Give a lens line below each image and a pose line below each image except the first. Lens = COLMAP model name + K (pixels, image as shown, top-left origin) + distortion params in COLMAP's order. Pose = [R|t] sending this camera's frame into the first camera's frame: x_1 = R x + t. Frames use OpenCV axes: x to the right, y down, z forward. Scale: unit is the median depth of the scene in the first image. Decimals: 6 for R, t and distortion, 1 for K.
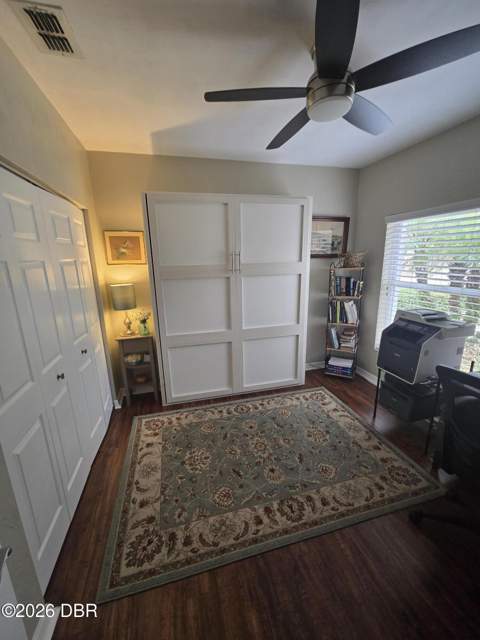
lens RADIAL K [[263.4, 0, 240.1], [0, 263.4, 320.9], [0, 0, 1]] dist [0.000106, -0.000598]
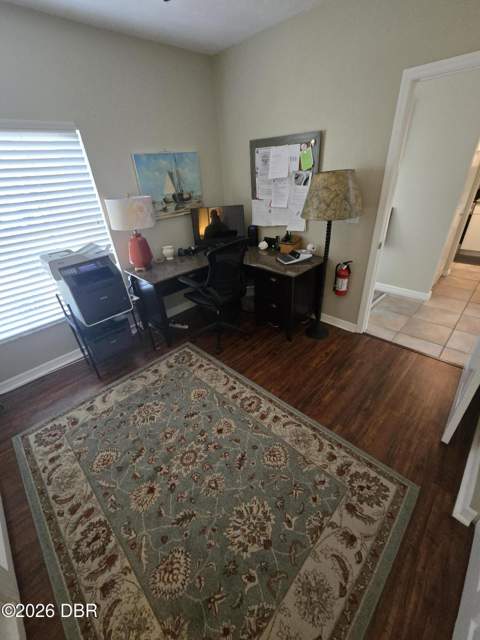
lens RADIAL K [[263.4, 0, 240.4], [0, 263.4, 320.2], [0, 0, 1]] dist [0.000106, -0.000598]
pose [[-0.502469, -0.389442, 0.771920, -0.541898], [0.278216, 0.772494, 0.570832, -0.272532], [-0.818609, 0.501586, -0.279805, 1.147041]]
